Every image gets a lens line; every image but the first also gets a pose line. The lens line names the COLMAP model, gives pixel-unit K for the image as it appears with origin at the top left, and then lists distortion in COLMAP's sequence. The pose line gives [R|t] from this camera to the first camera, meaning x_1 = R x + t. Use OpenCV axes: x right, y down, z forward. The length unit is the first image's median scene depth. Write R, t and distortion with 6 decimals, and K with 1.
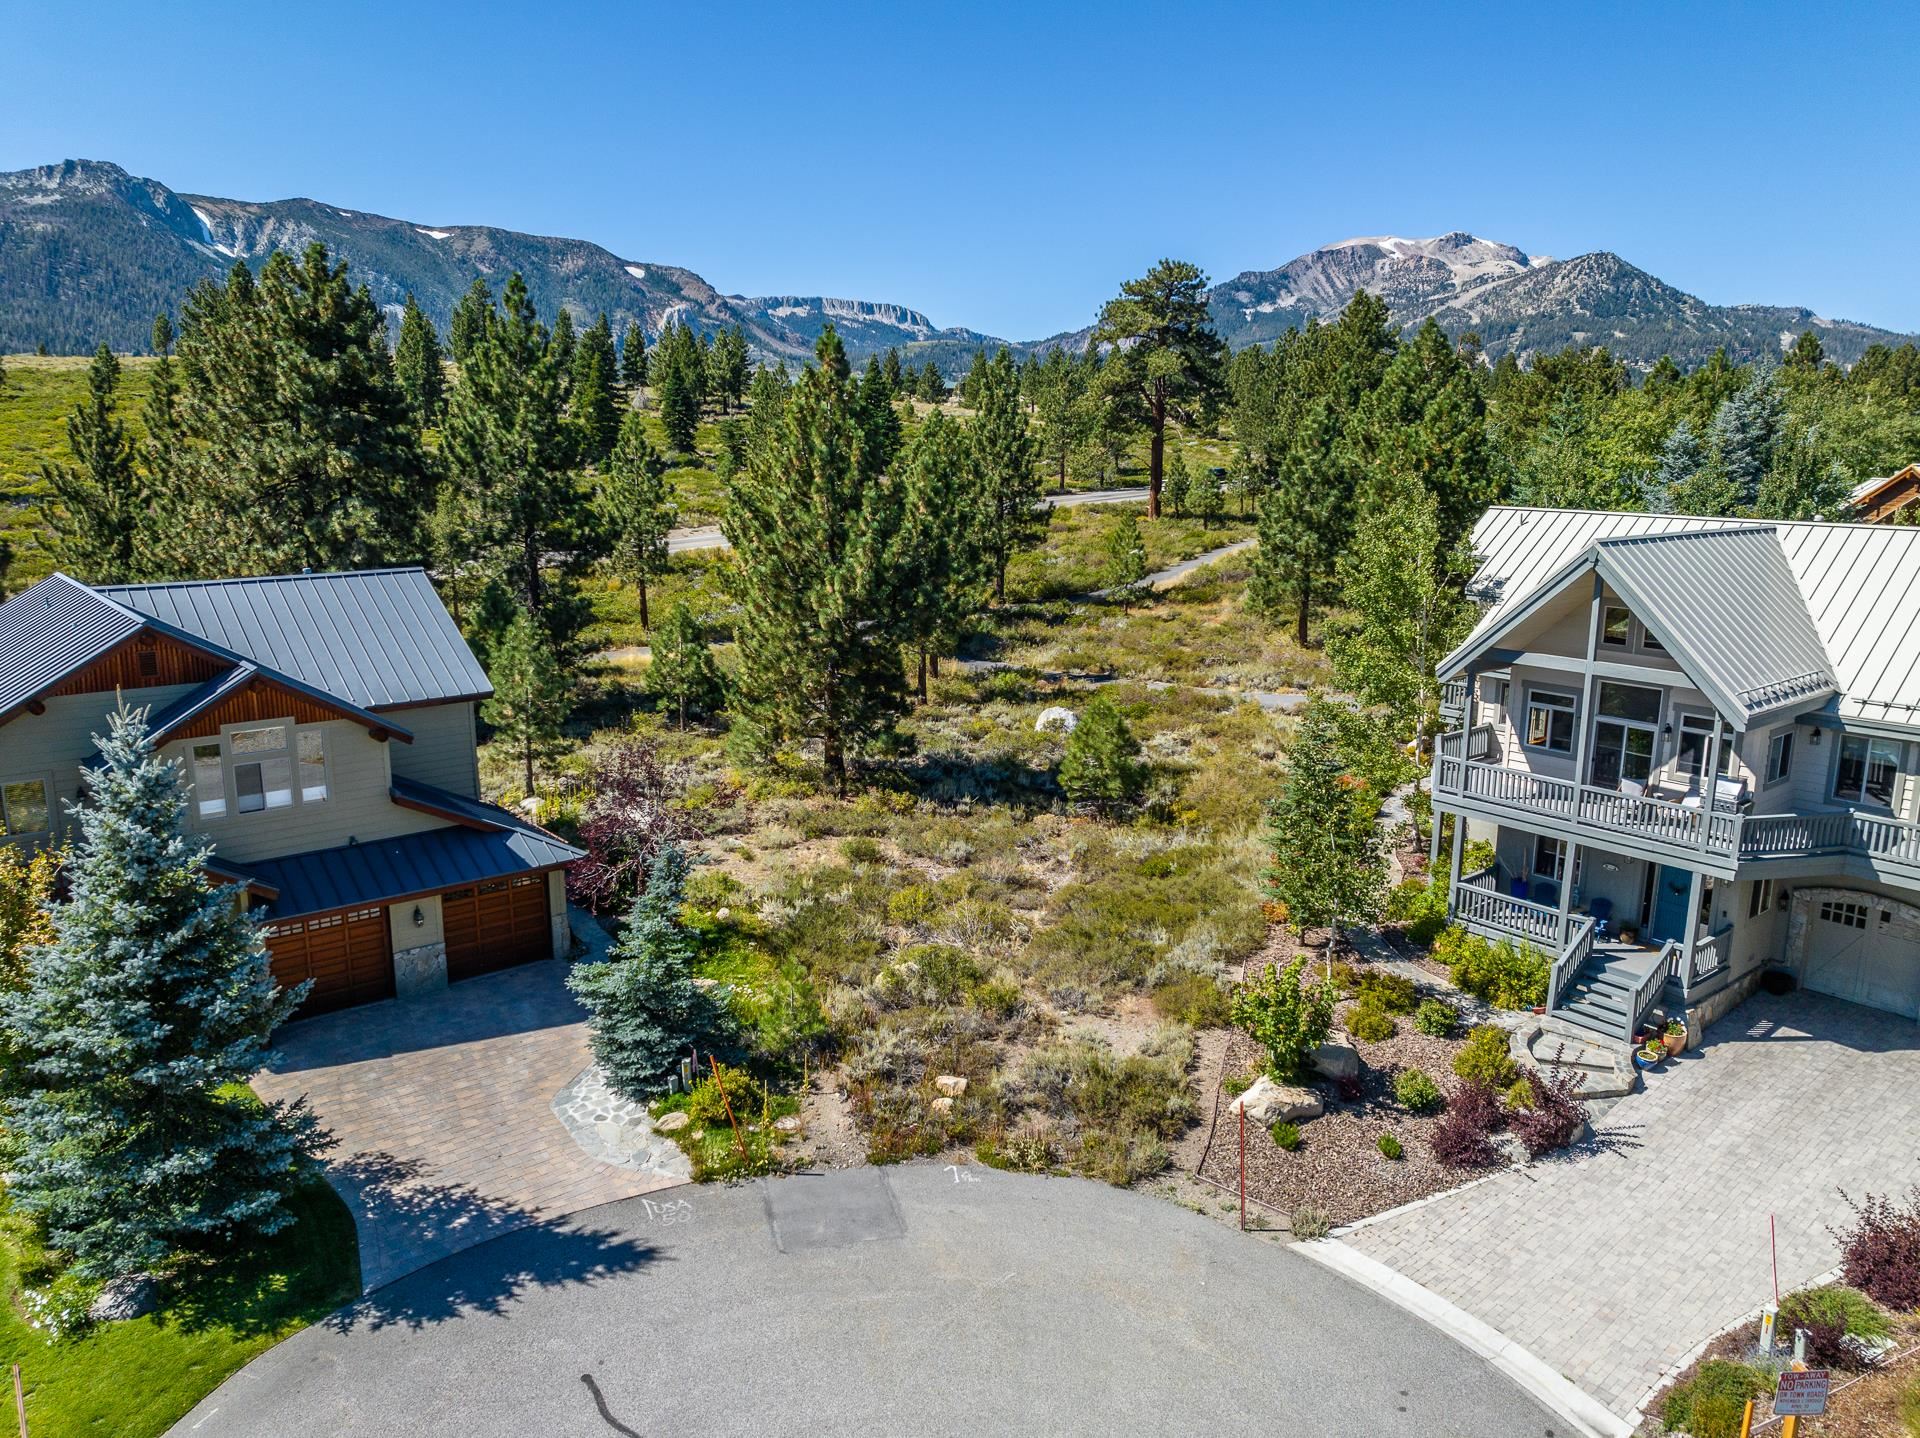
lens RADIAL K [[1353.7, 0, 960.0], [0, 1353.7, 719.0], [0, 0, 1]] dist [-0.056627, 0.044765]
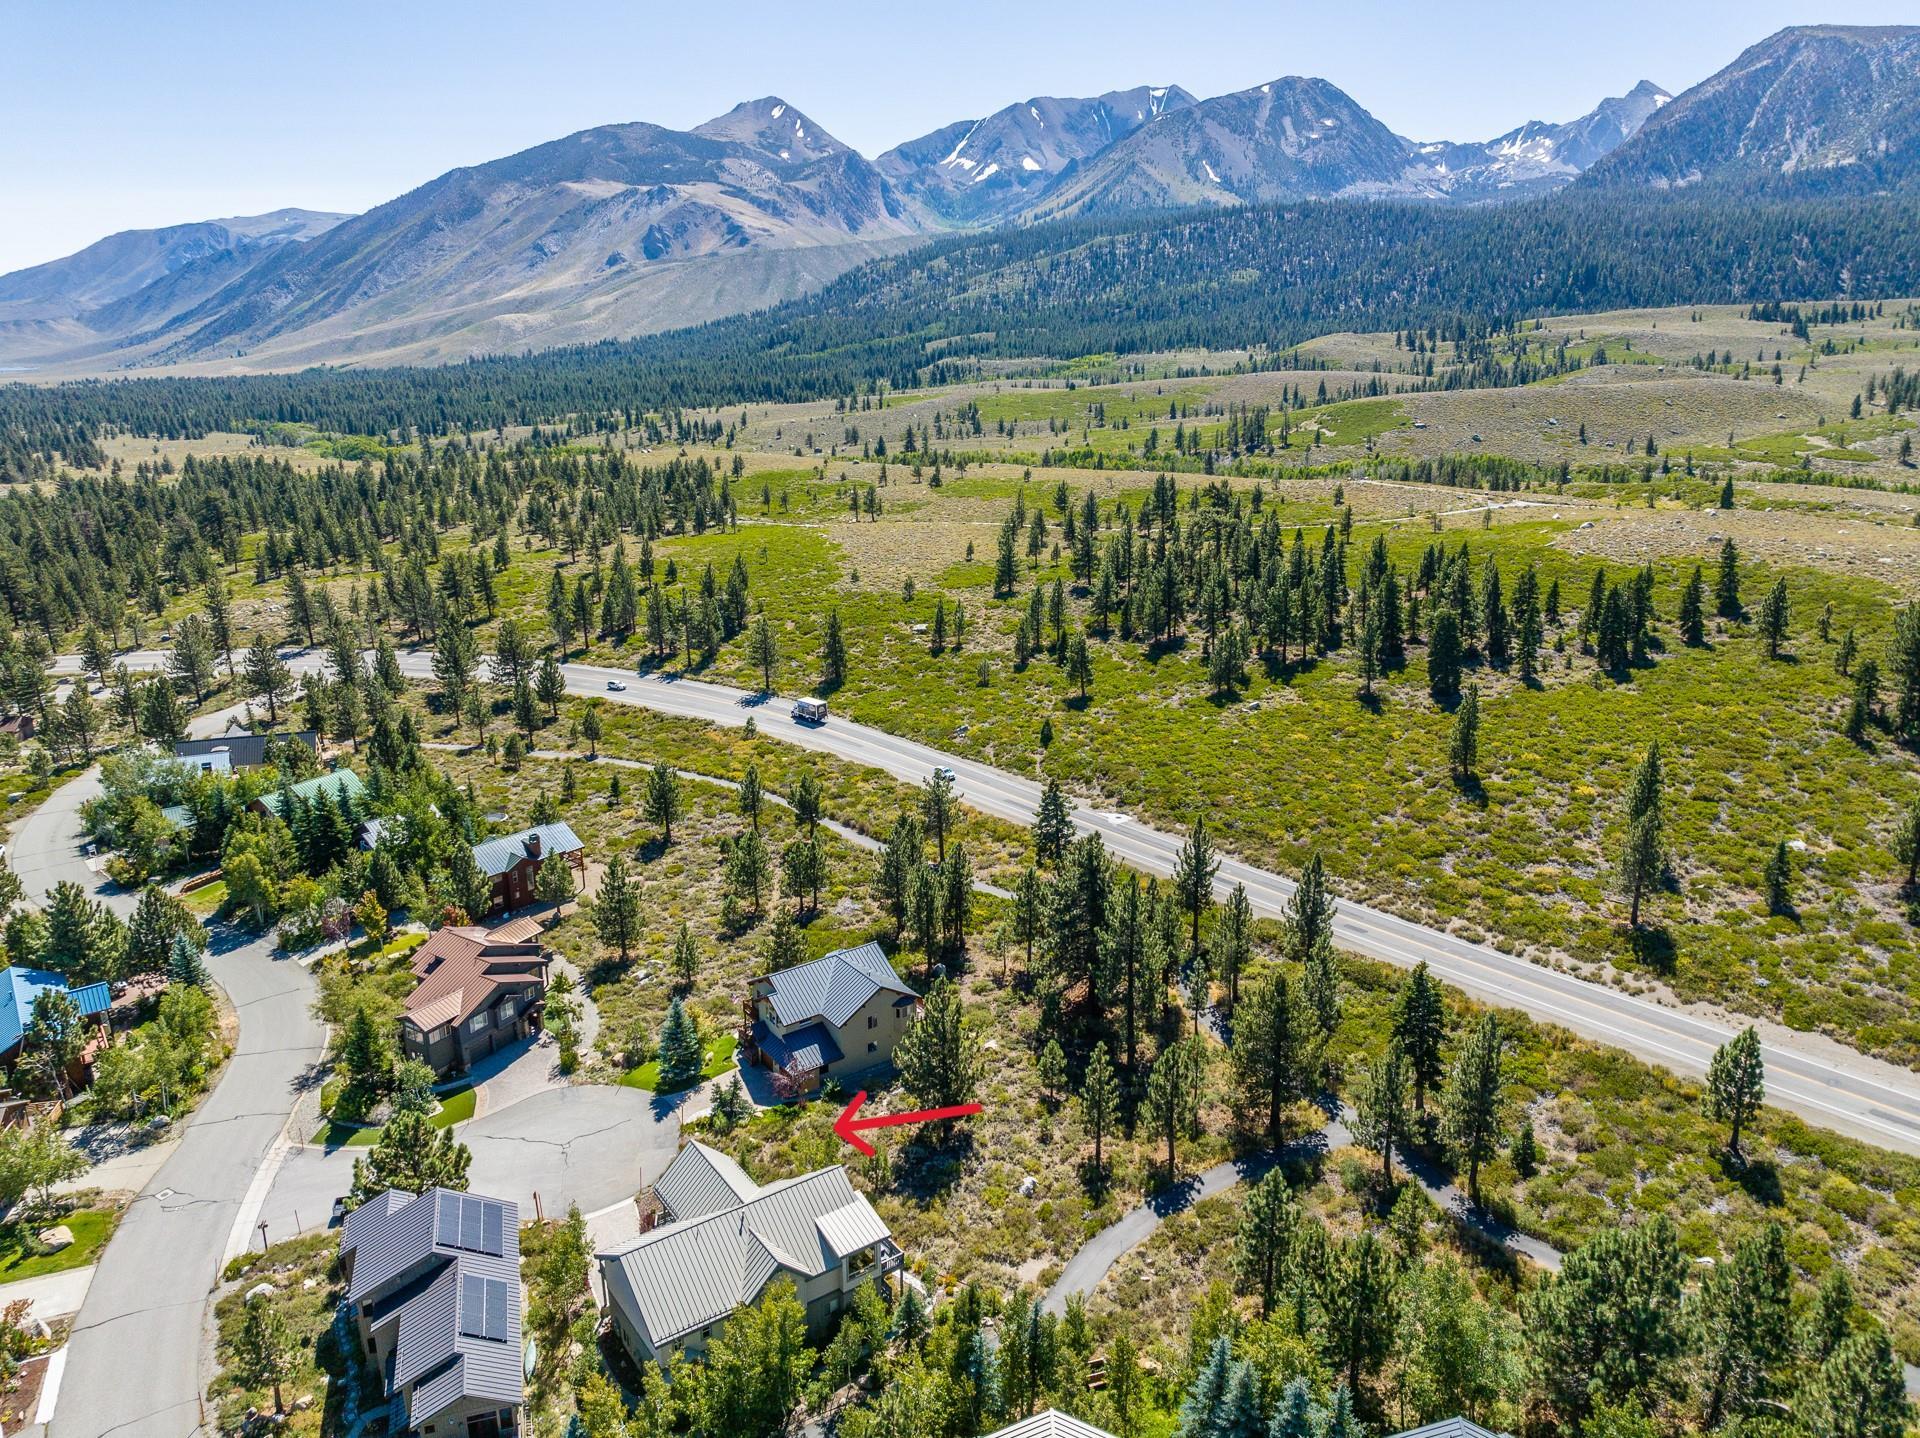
lens RADIAL K [[1340.9, 0, 960.0], [0, 1340.9, 719.0], [0, 0, 1]] dist [-0.020373, -0.003143]
pose [[-0.067454, 0.286640, -0.955661, 2.301951], [-0.206581, 0.933073, 0.294447, -1.562945], [0.976102, 0.217283, -0.003726, 0.937848]]
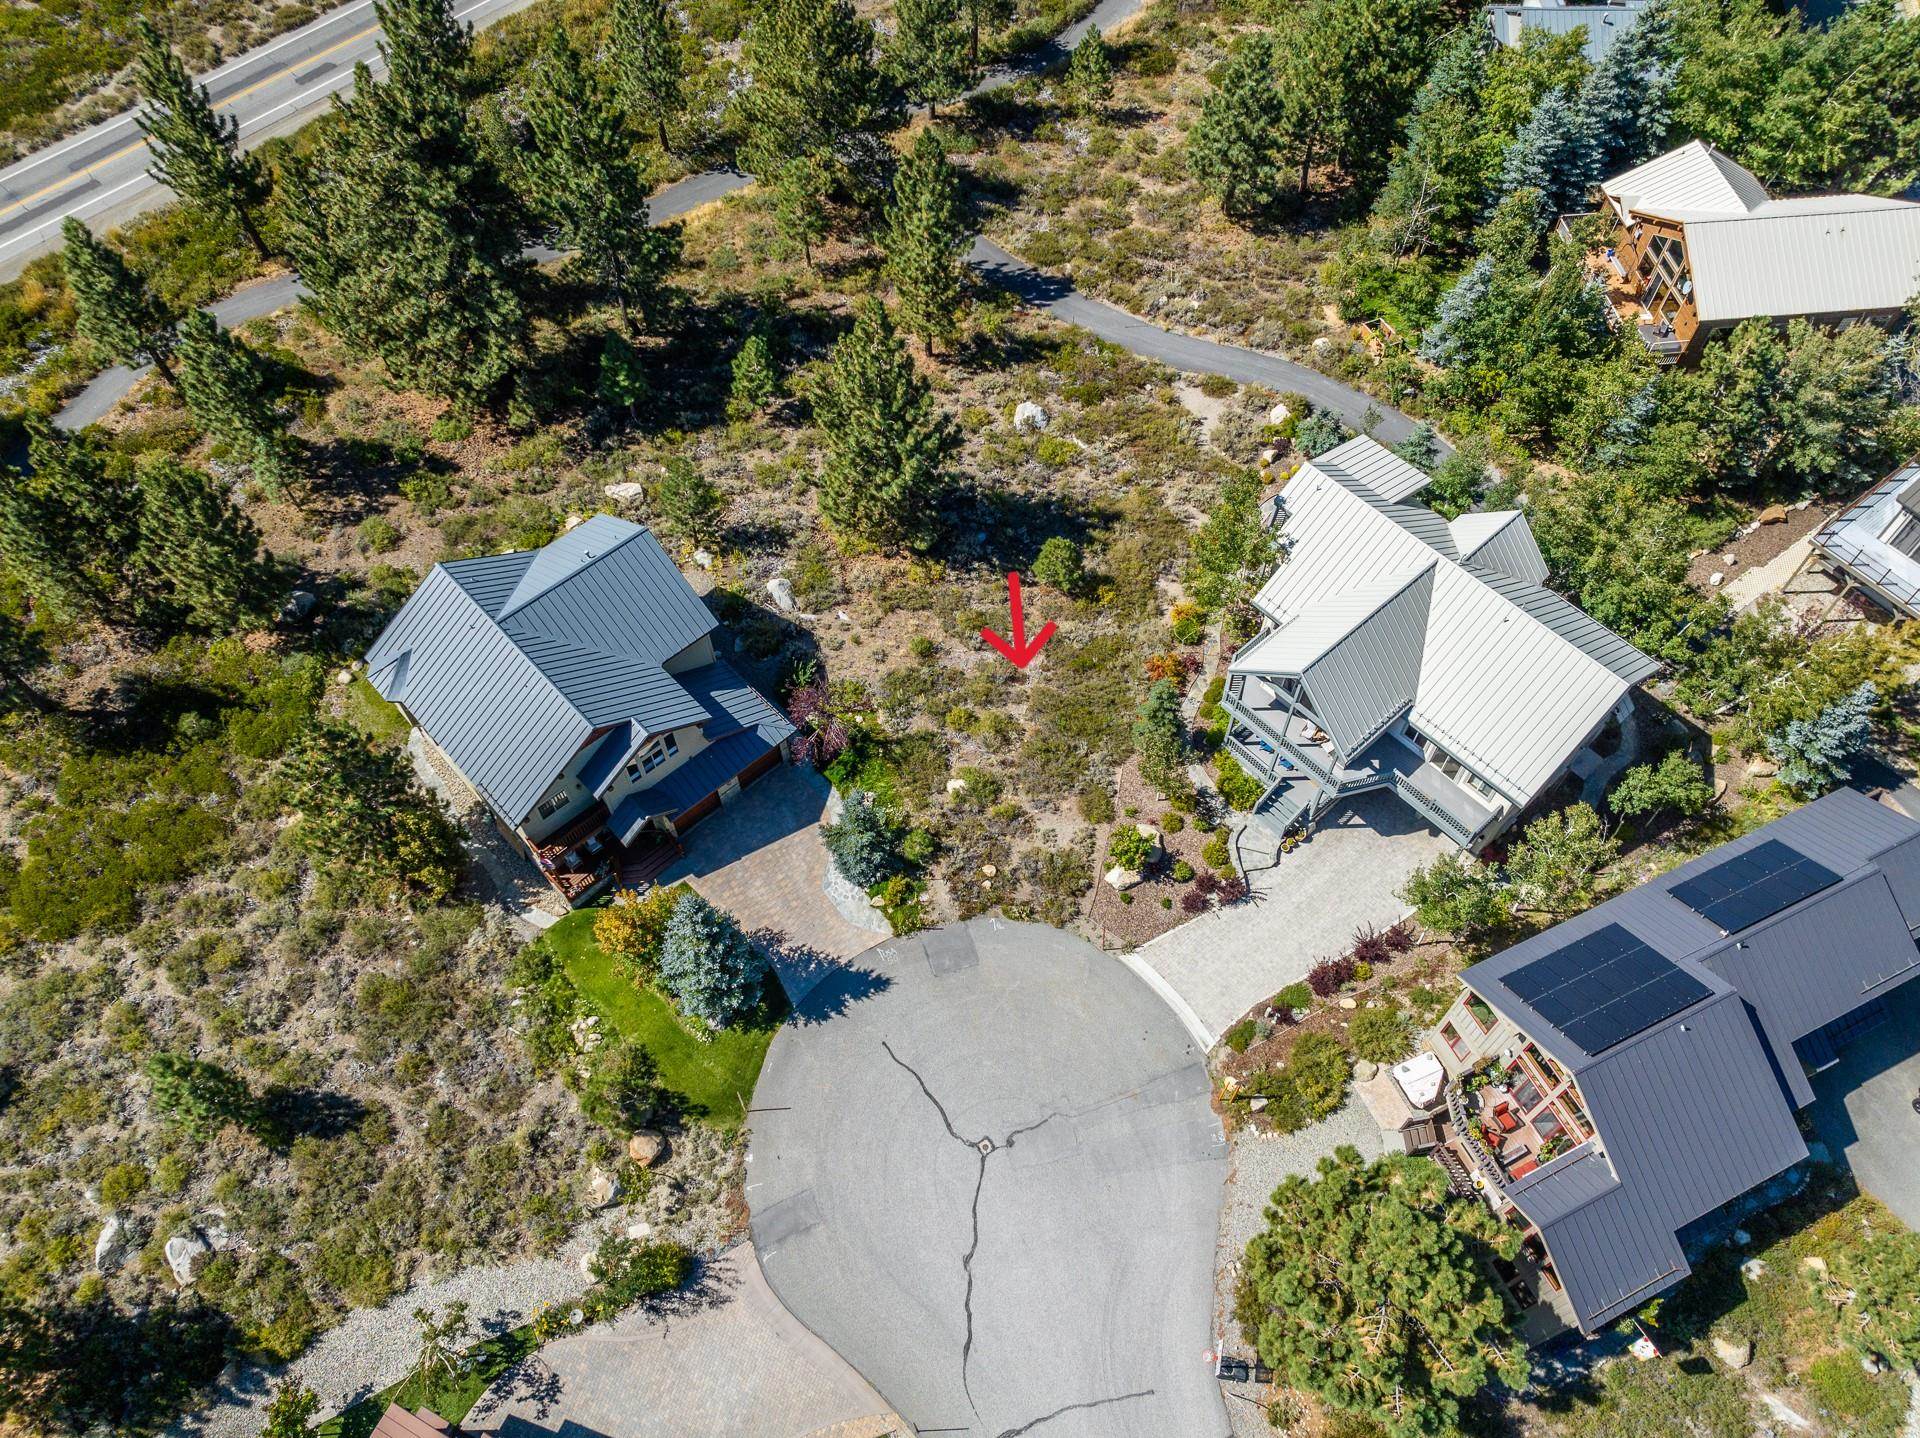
lens RADIAL K [[1340.5, 0, 961.8], [0, 1340.5, 717.9], [0, 0, 1]] dist [-0.027793, 0.012599]
pose [[0.998791, -0.044921, 0.019980, -0.054395], [0.018454, 0.719226, 0.694531, -0.943876], [-0.045569, -0.693322, 0.719186, -0.307017]]
